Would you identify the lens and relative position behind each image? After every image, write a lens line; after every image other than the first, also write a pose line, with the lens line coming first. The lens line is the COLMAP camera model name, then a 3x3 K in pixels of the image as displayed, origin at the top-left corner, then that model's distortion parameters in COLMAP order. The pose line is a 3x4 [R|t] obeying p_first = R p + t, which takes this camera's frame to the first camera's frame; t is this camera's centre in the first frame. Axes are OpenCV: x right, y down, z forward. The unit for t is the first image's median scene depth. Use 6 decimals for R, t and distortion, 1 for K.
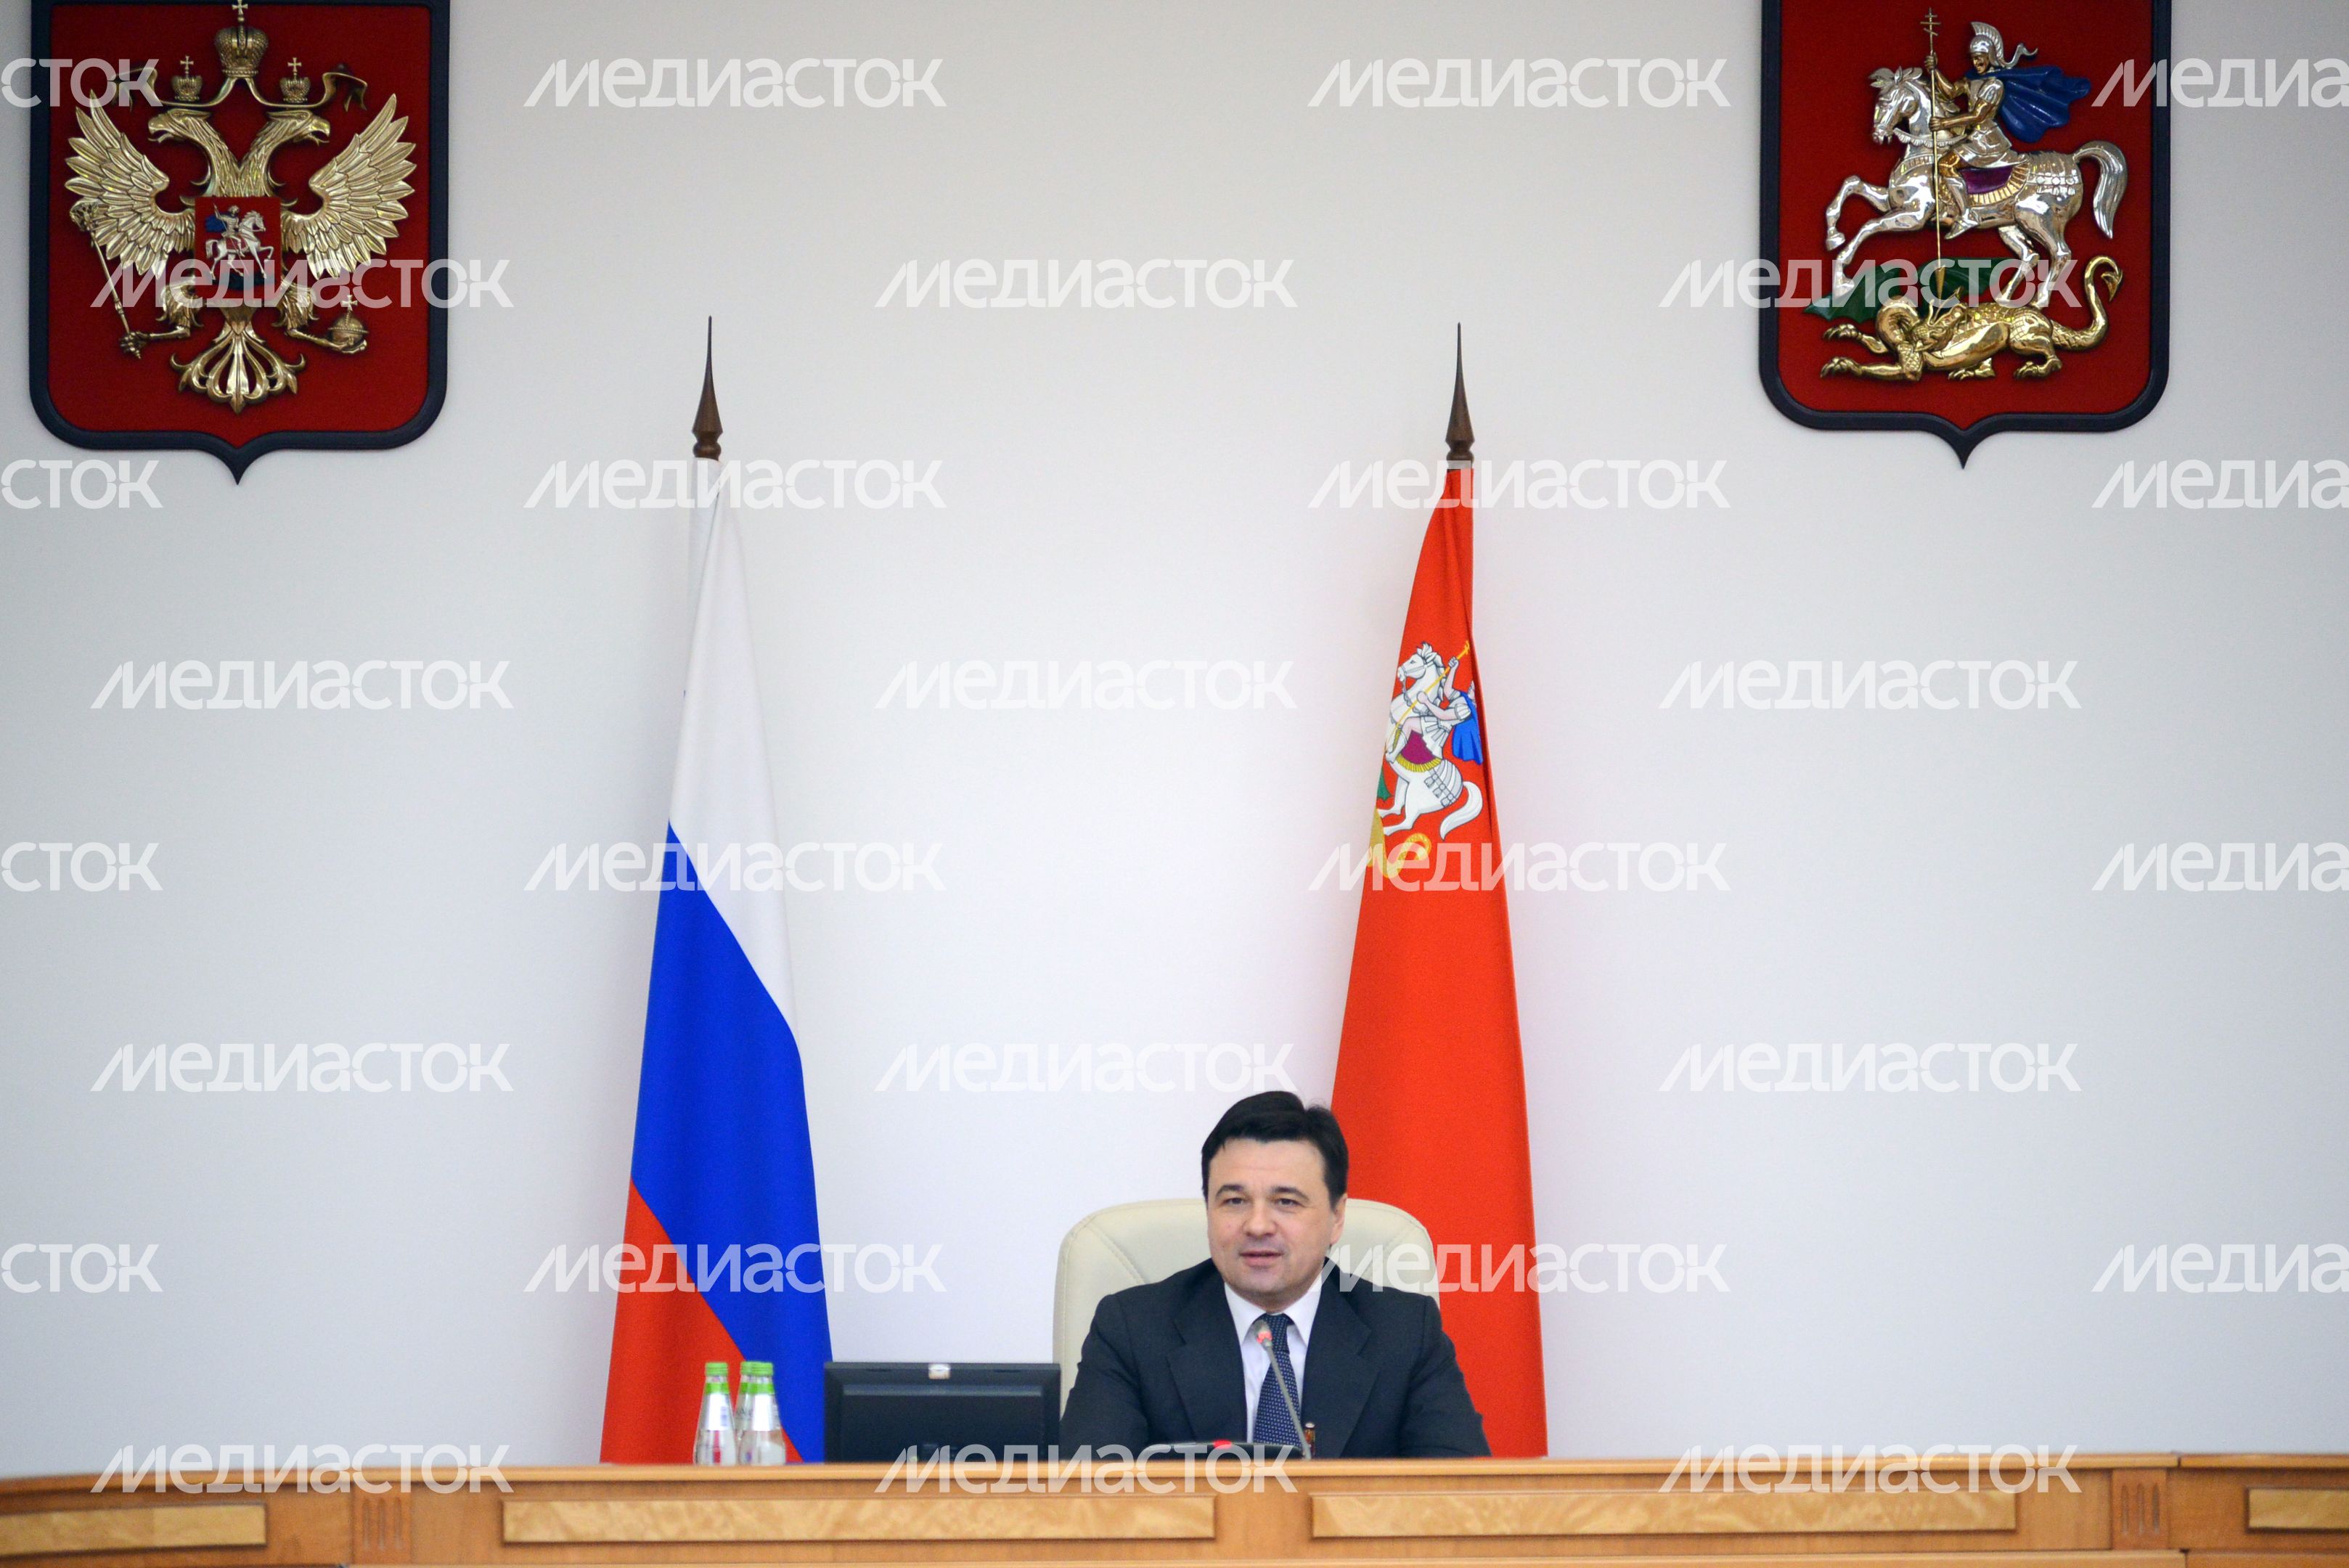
lens RADIAL K [[13632.5, 0, 1174.5], [0, 13632.5, 785.9], [0, 0, 1]] dist [-0.152459, 0.000000]
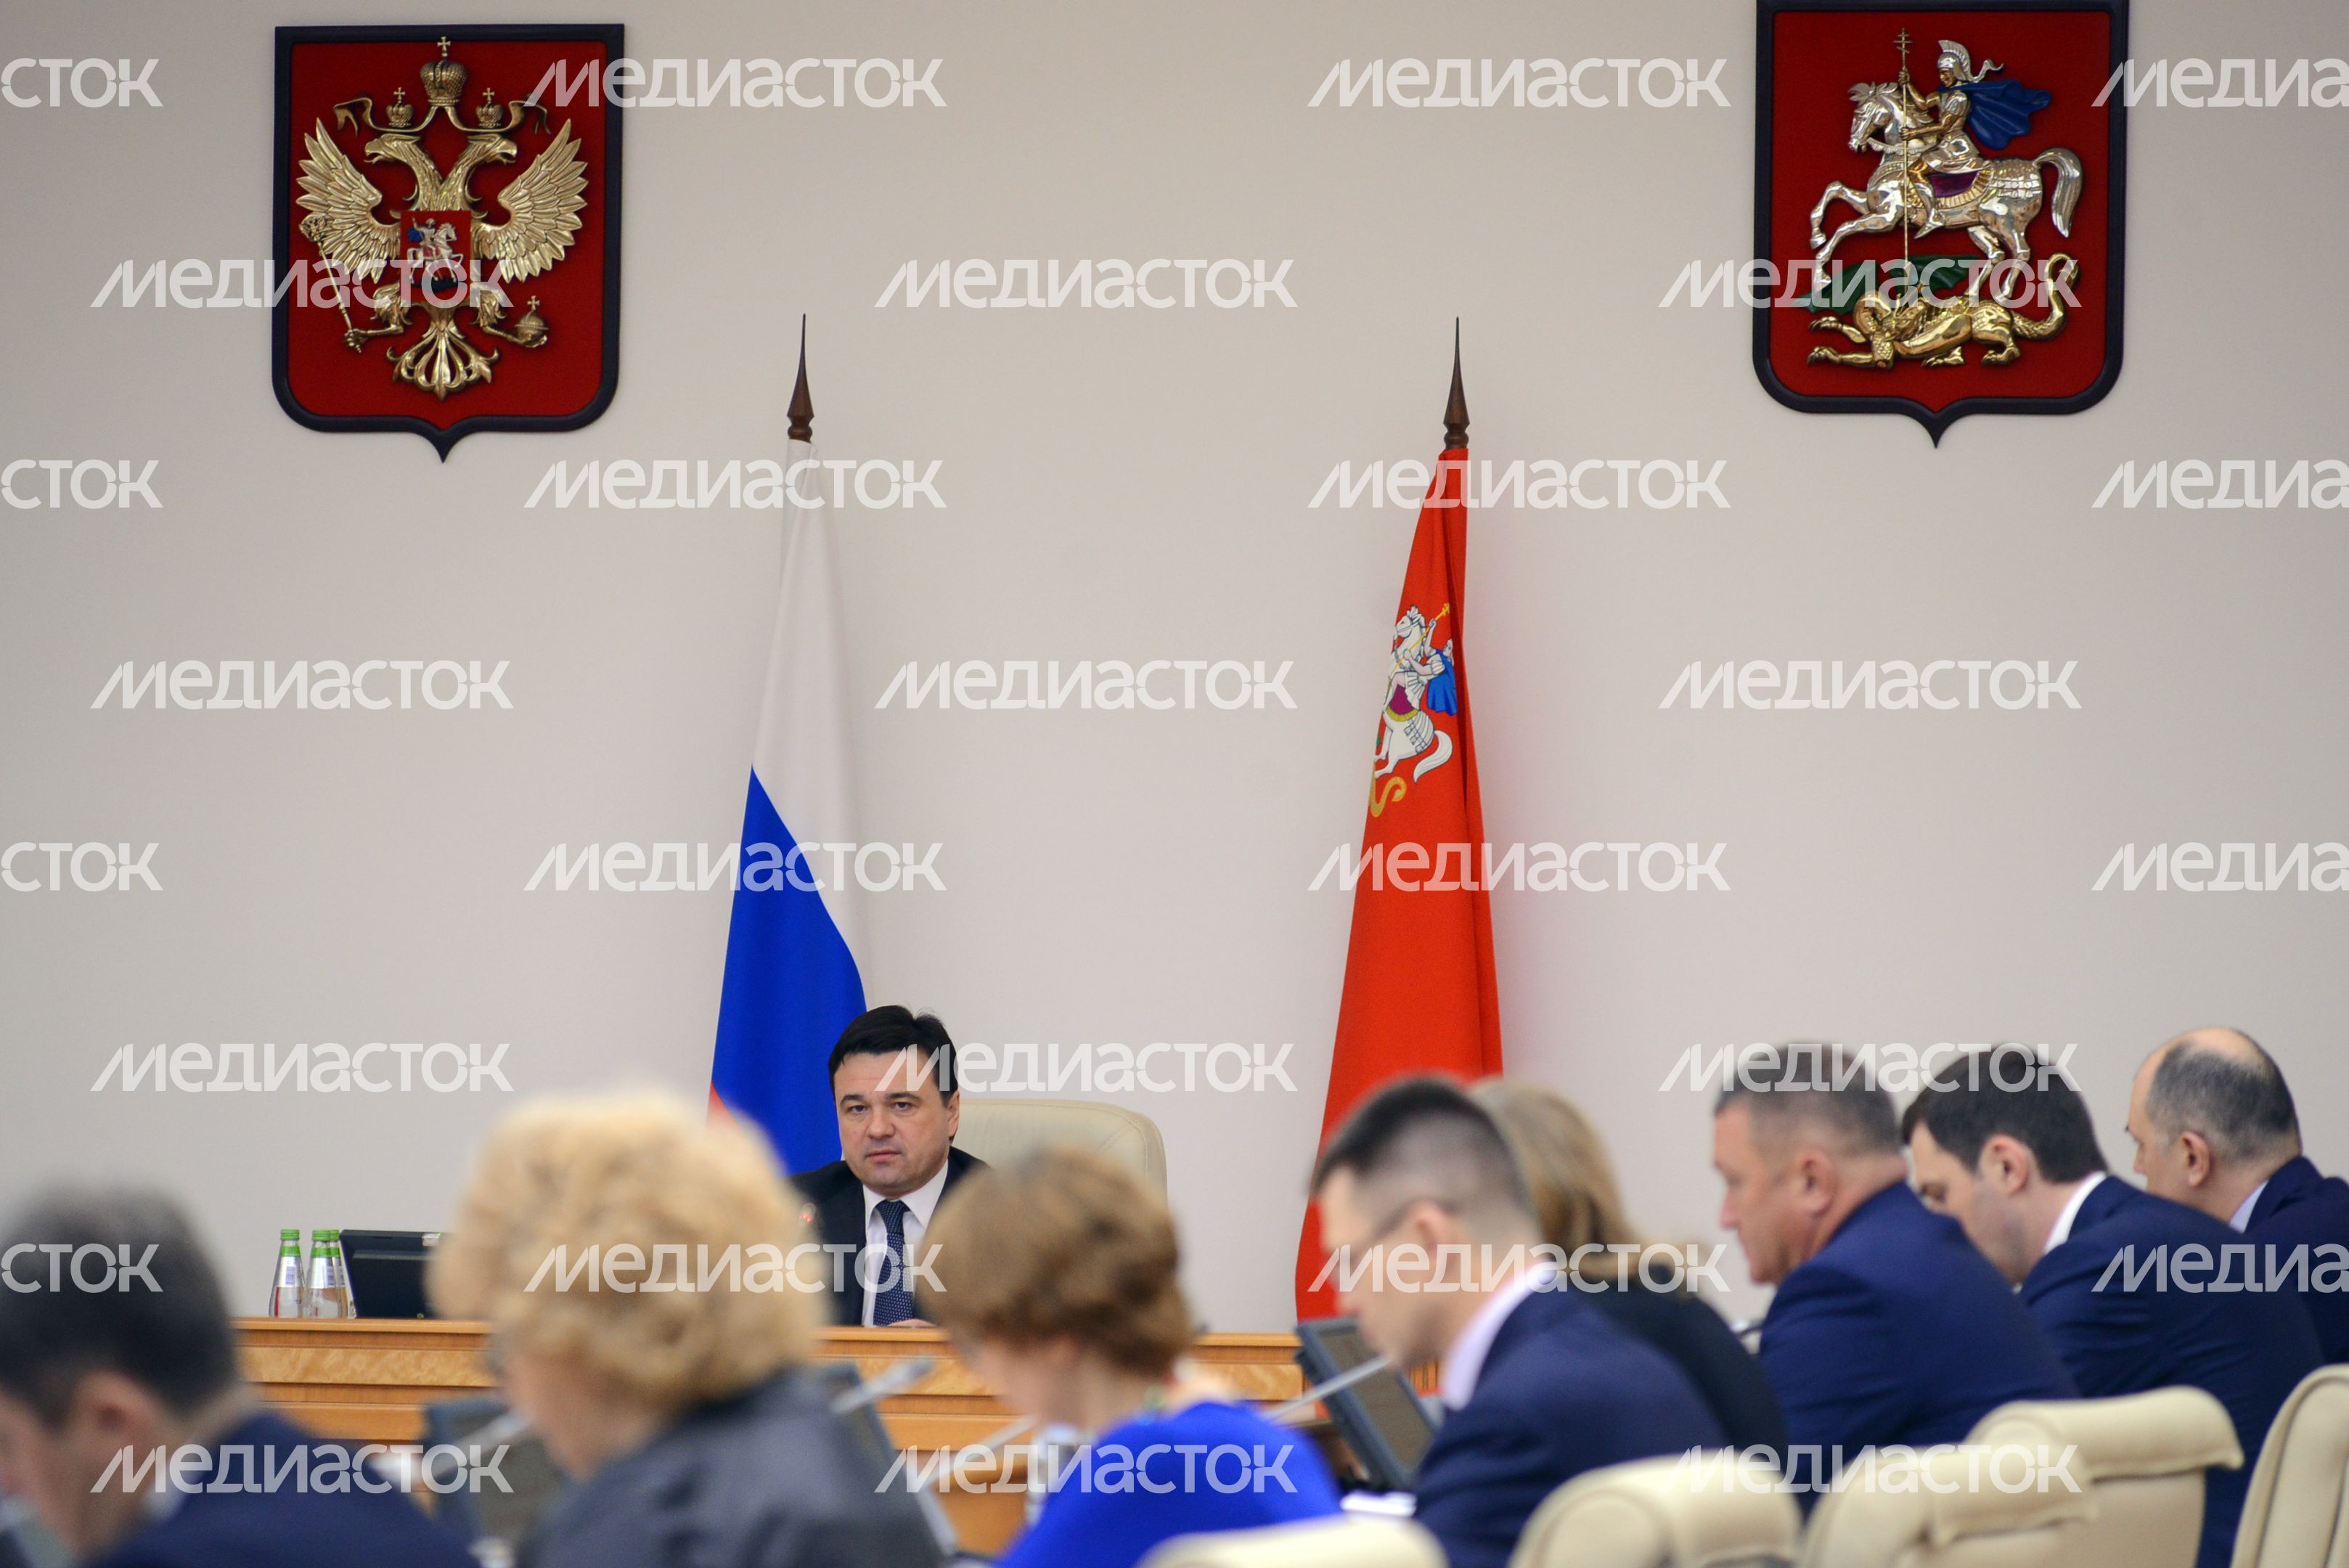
lens RADIAL K [[13632.5, 0, 1174.5], [0, 13632.5, 782.5], [0, 0, 1]] dist [-0.152459, 0.000000]
pose [[0.935866, 0.008636, -0.352250, 0.391207], [-0.006919, 0.999957, 0.006131, -0.002736], [0.352288, -0.003301, 0.935886, -0.046991]]
